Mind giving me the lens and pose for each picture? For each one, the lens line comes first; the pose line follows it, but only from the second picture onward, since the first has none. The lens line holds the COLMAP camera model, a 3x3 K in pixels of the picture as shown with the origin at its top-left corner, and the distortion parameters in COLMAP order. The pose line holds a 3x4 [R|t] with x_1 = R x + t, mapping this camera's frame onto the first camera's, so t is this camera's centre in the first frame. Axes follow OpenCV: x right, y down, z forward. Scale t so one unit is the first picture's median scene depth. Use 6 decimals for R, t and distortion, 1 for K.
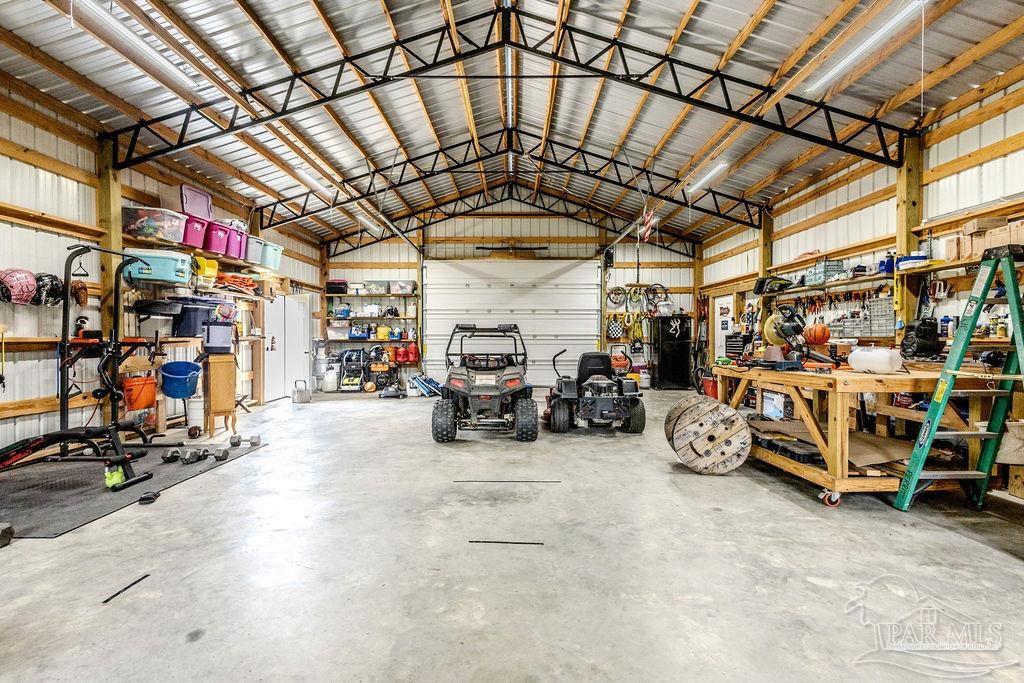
lens RADIAL K [[472.3, 0, 513.4], [0, 472.3, 340.6], [0, 0, 1]] dist [0.014930, -0.003195]
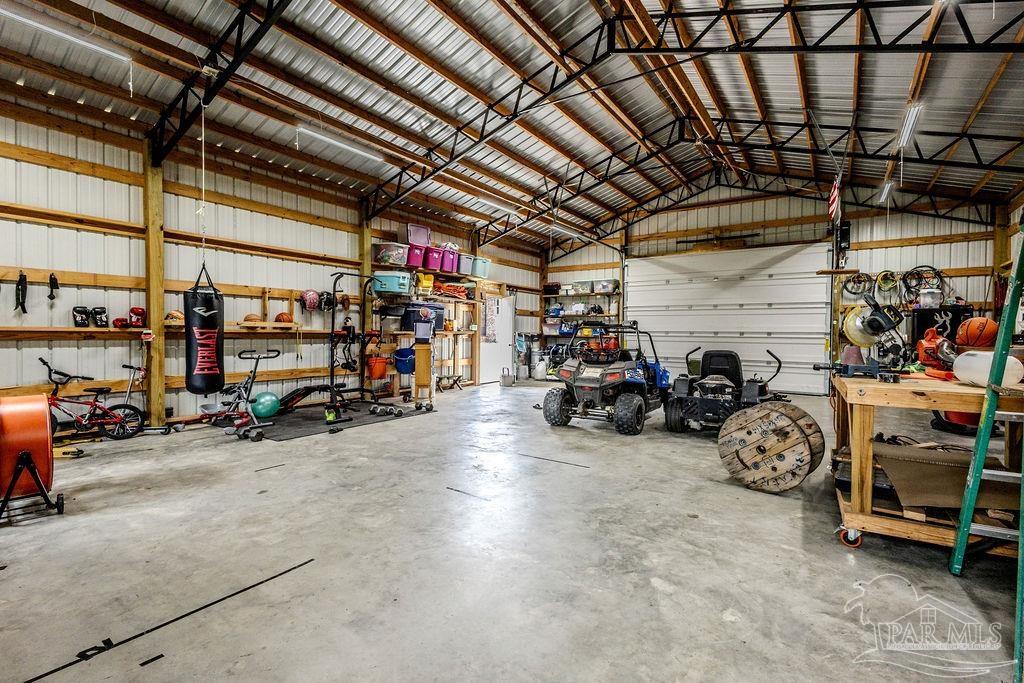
lens RADIAL K [[472.3, 0, 515.2], [0, 472.3, 340.2], [0, 0, 1]] dist [0.014930, -0.003195]
pose [[0.827916, 0.017854, -0.560567, 0.368088], [-0.015048, 0.999840, 0.009619, 0.001711], [0.560650, 0.000472, 0.828053, 0.012778]]
